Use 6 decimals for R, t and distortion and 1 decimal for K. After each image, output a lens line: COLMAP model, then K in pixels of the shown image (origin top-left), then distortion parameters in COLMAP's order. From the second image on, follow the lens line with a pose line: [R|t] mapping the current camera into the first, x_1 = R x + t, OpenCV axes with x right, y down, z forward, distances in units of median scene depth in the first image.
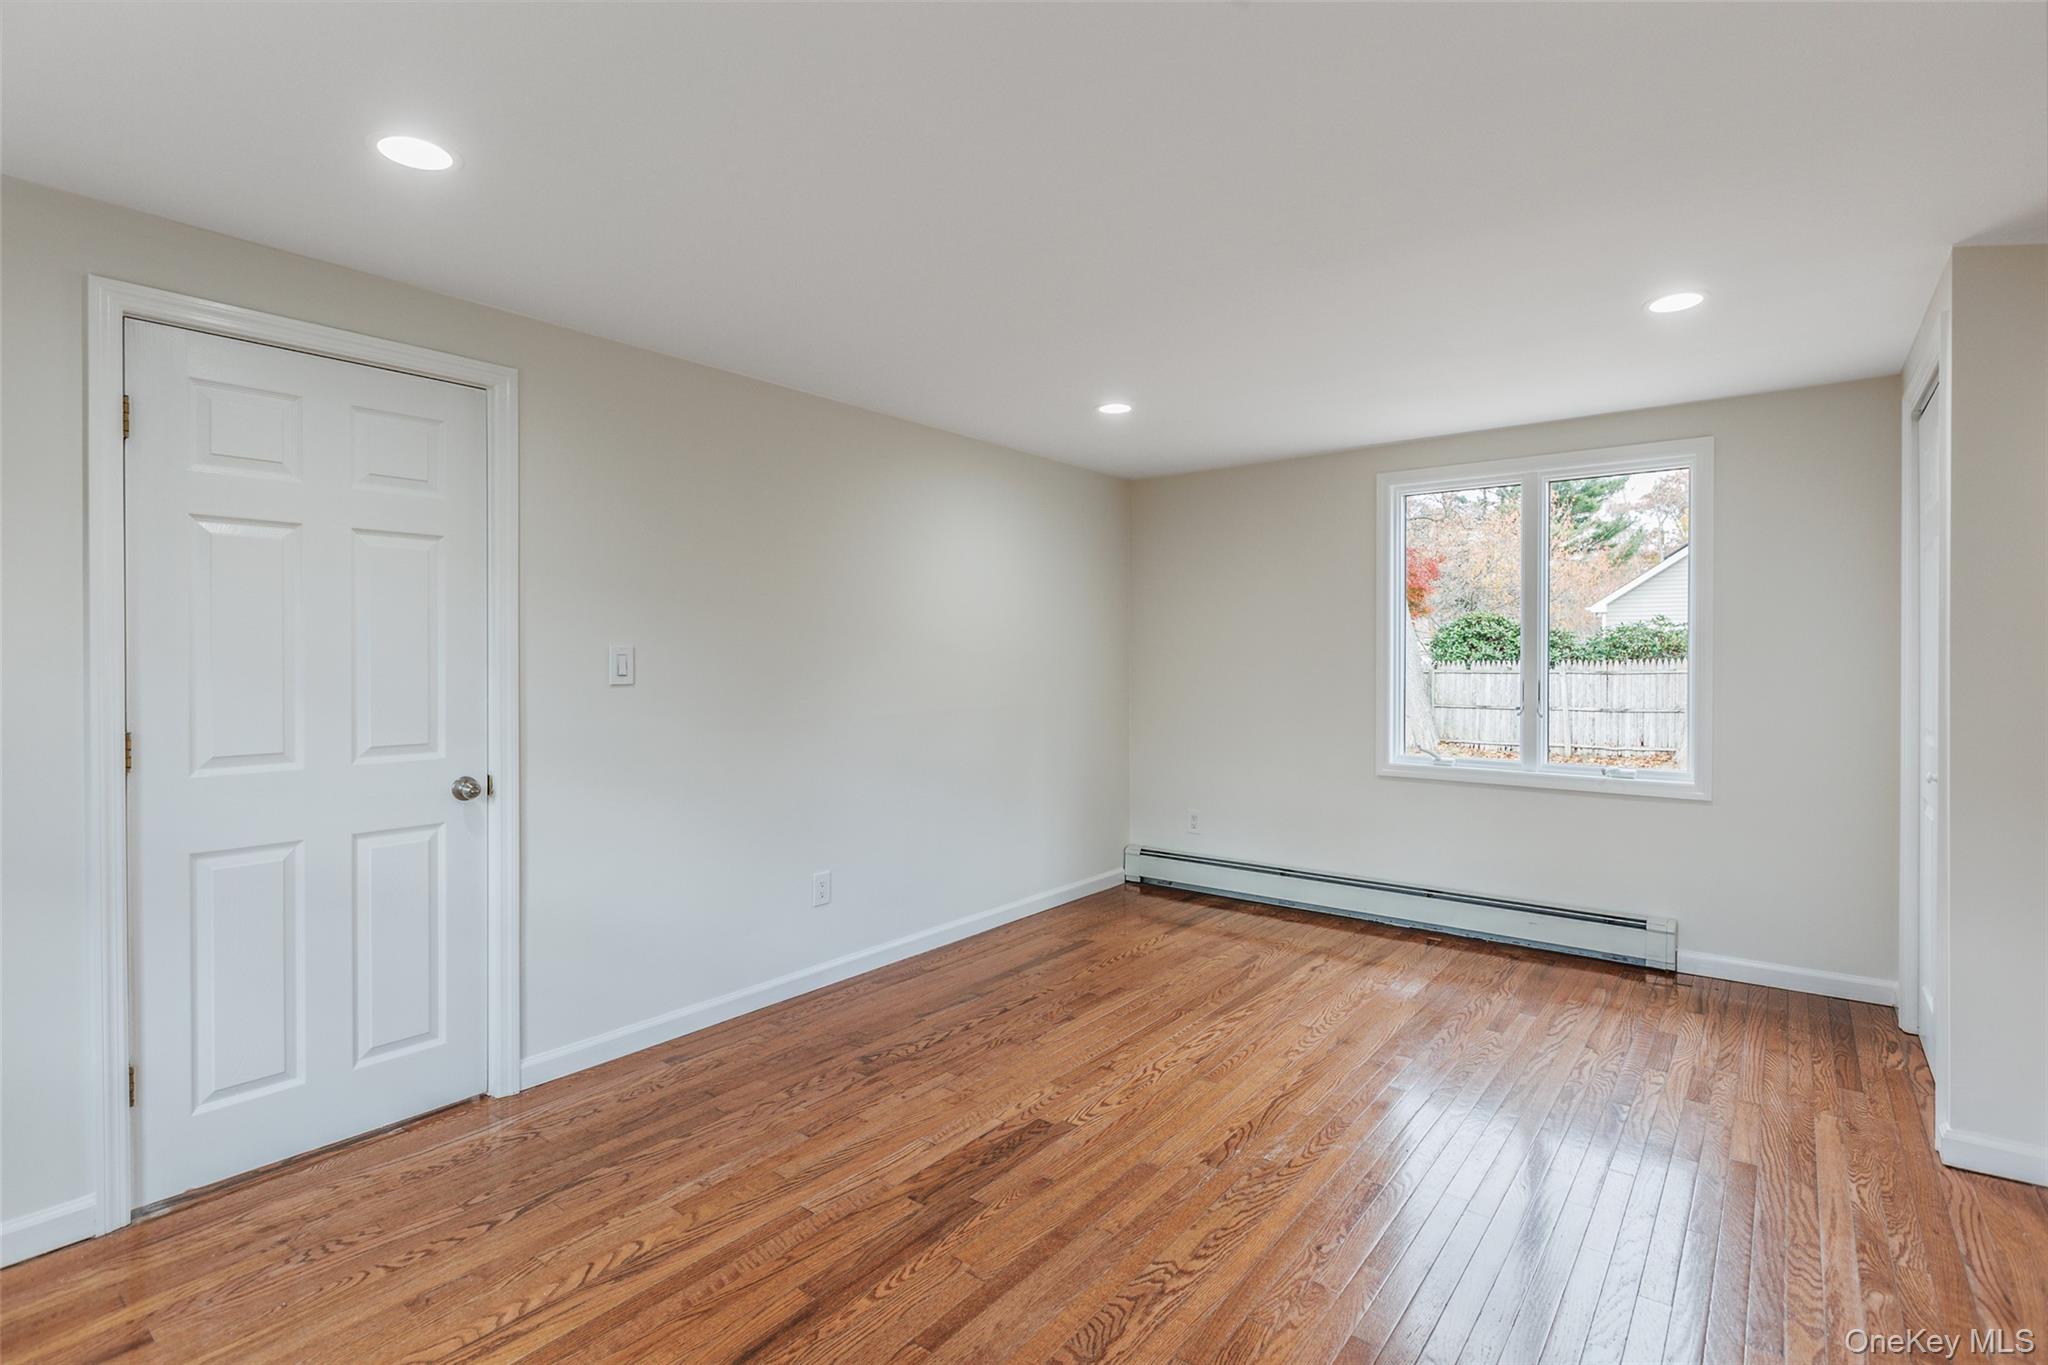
lens RADIAL K [[967.4, 0, 1018.3], [0, 967.4, 670.6], [0, 0, 1]] dist [-0.004286, -0.001727]
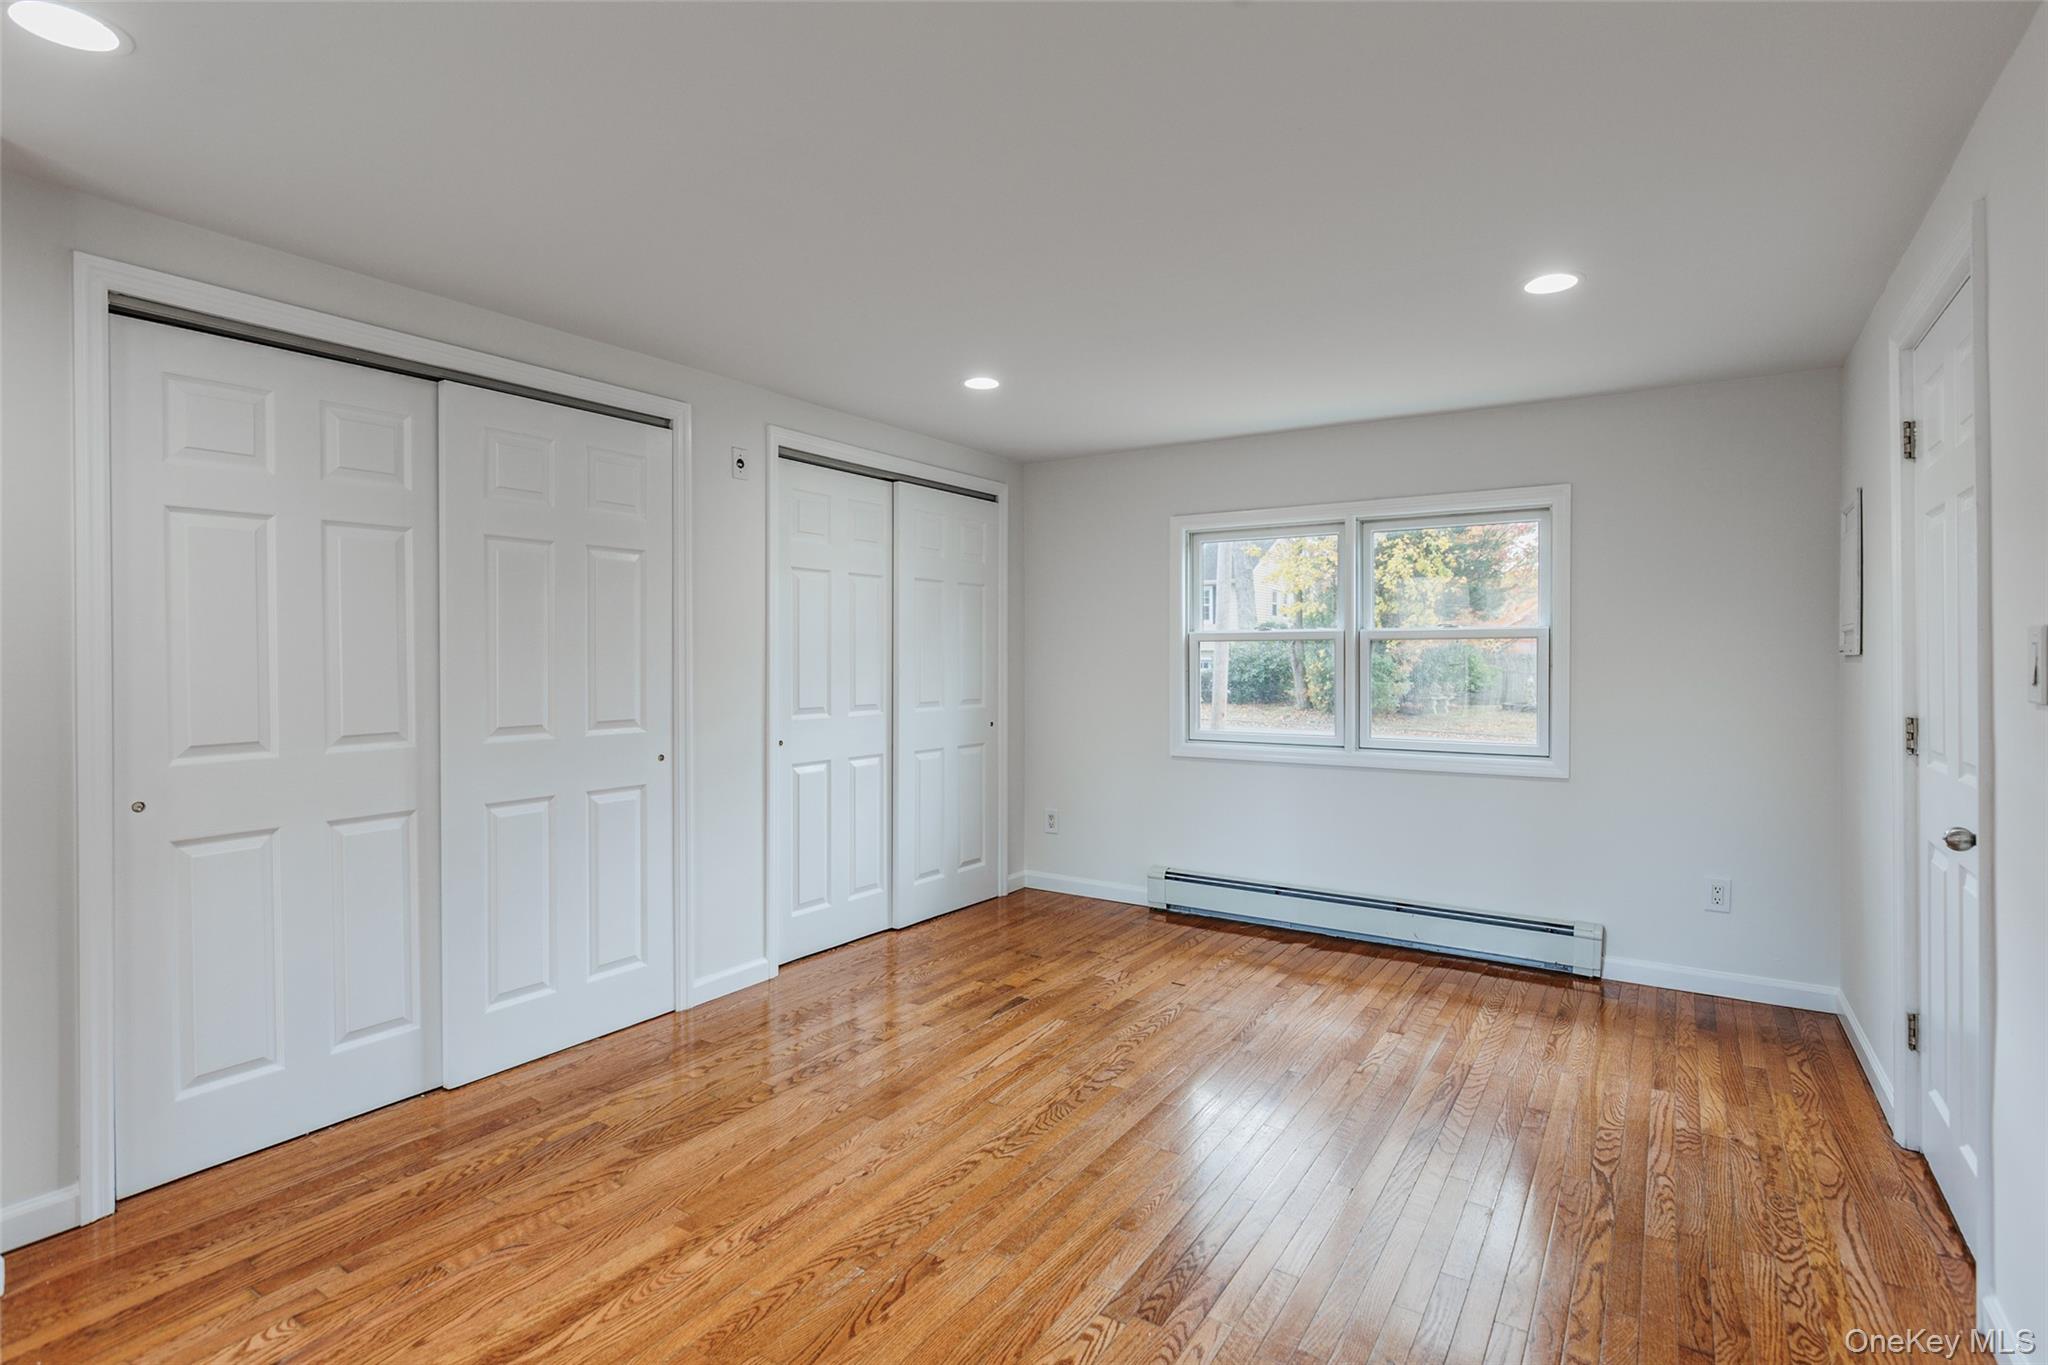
lens RADIAL K [[1001.2, 0, 1021.3], [0, 1001.2, 668.5], [0, 0, 1]] dist [-0.007135, -0.001773]
pose [[-0.995920, 0.003657, -0.090165, 0.137414], [0.001427, 0.999692, 0.024783, -0.014216], [0.090228, 0.024553, -0.995618, 1.280059]]
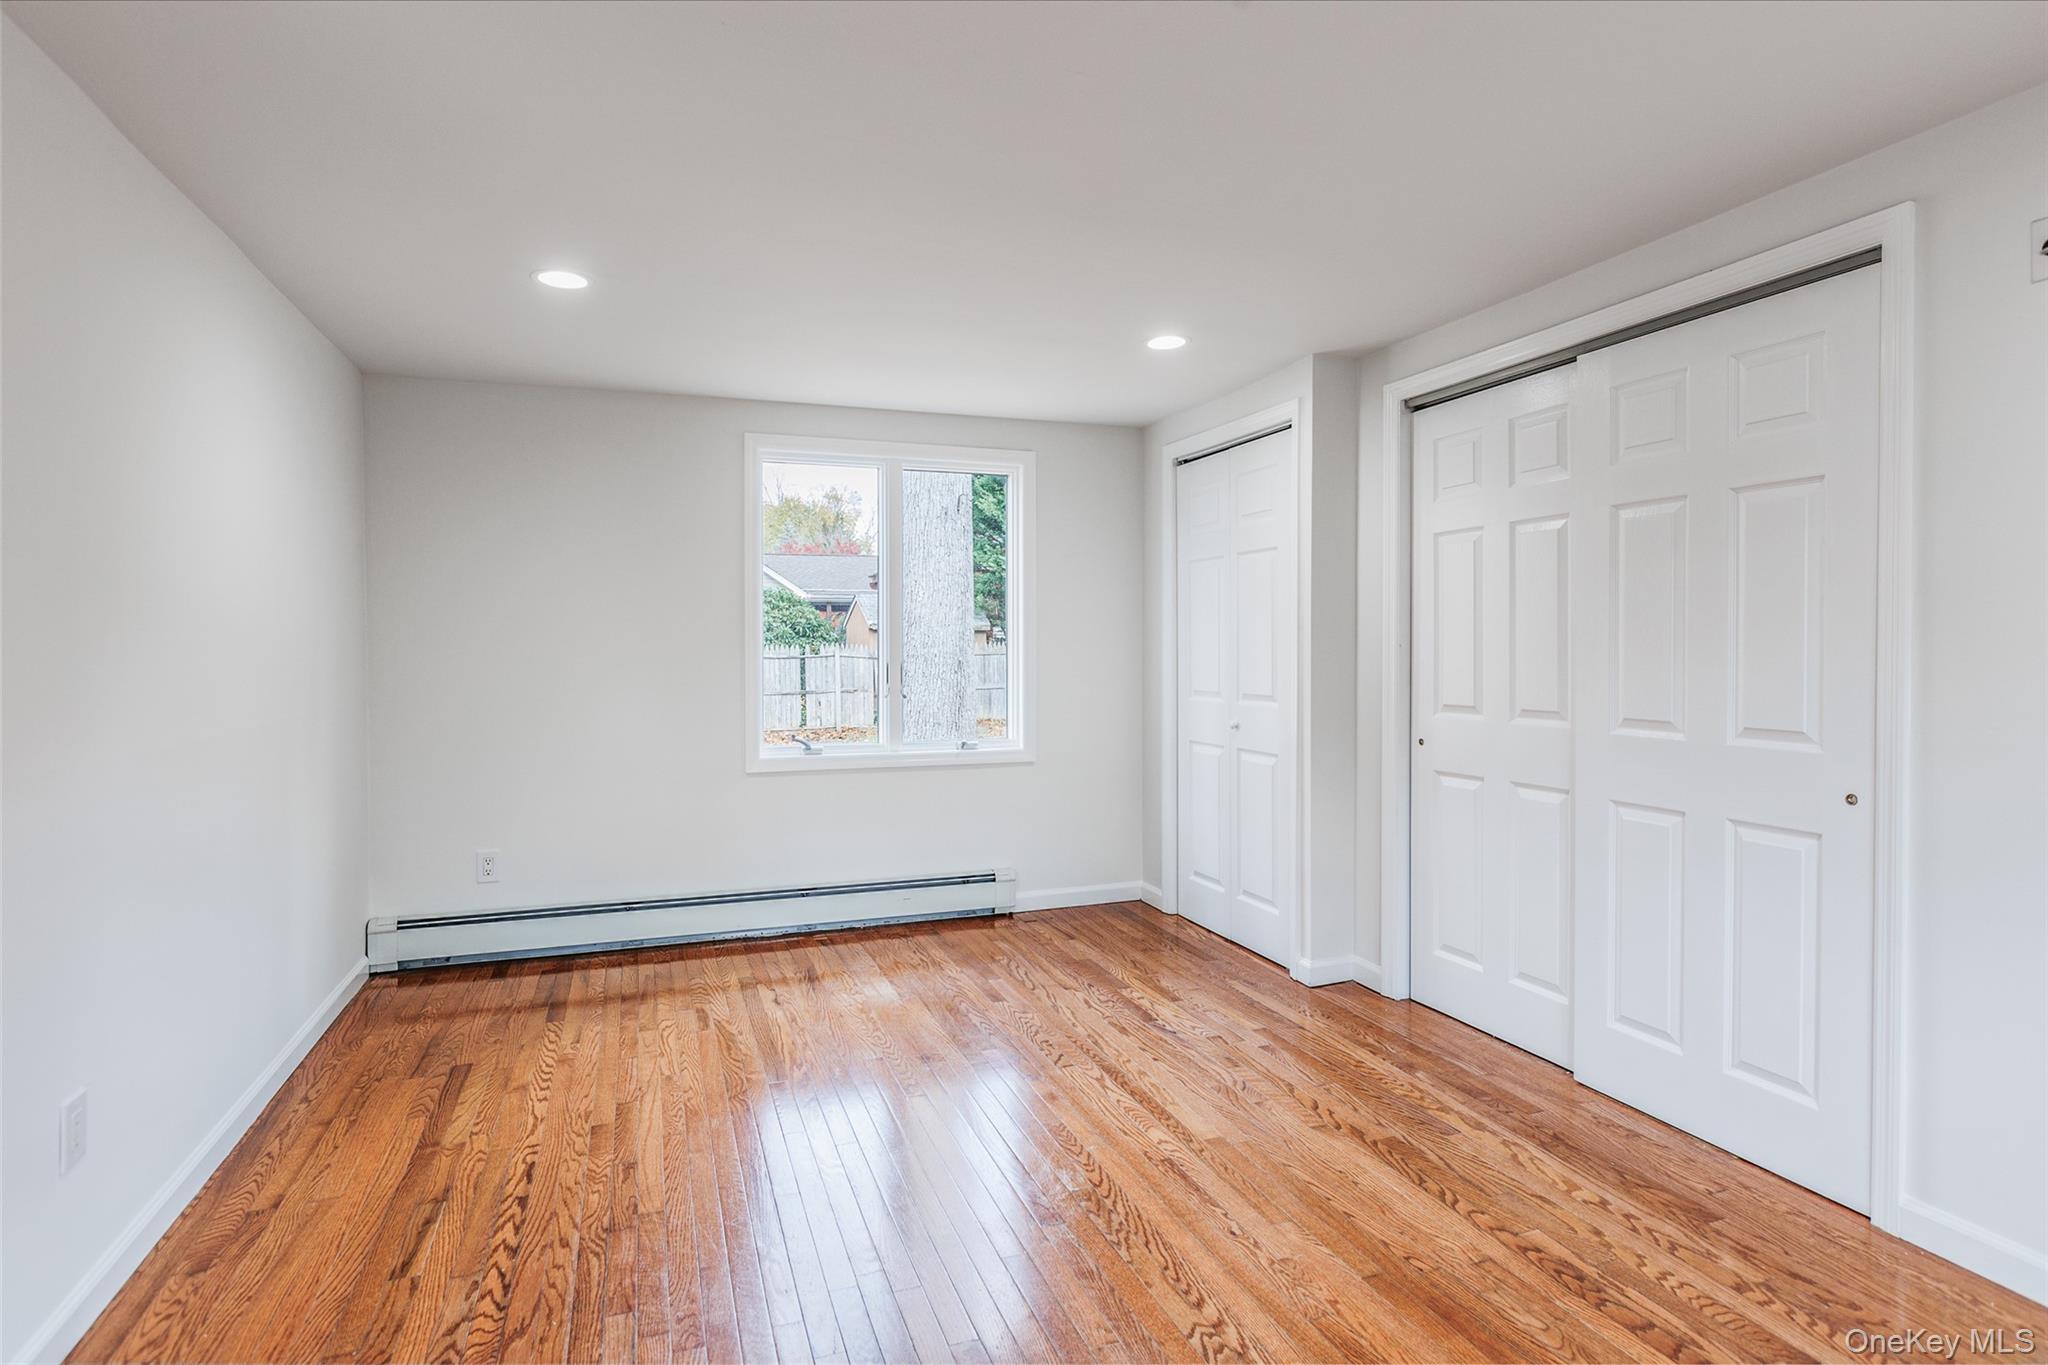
lens RADIAL K [[1054.1, 0, 1020.3], [0, 1054.1, 670.7], [0, 0, 1]] dist [-0.001691, -0.001157]
pose [[0.526093, -0.024115, 0.850085, -0.417808], [0.013736, 0.999708, 0.019859, -0.002114], [-0.850316, 0.001229, 0.526270, 0.363294]]
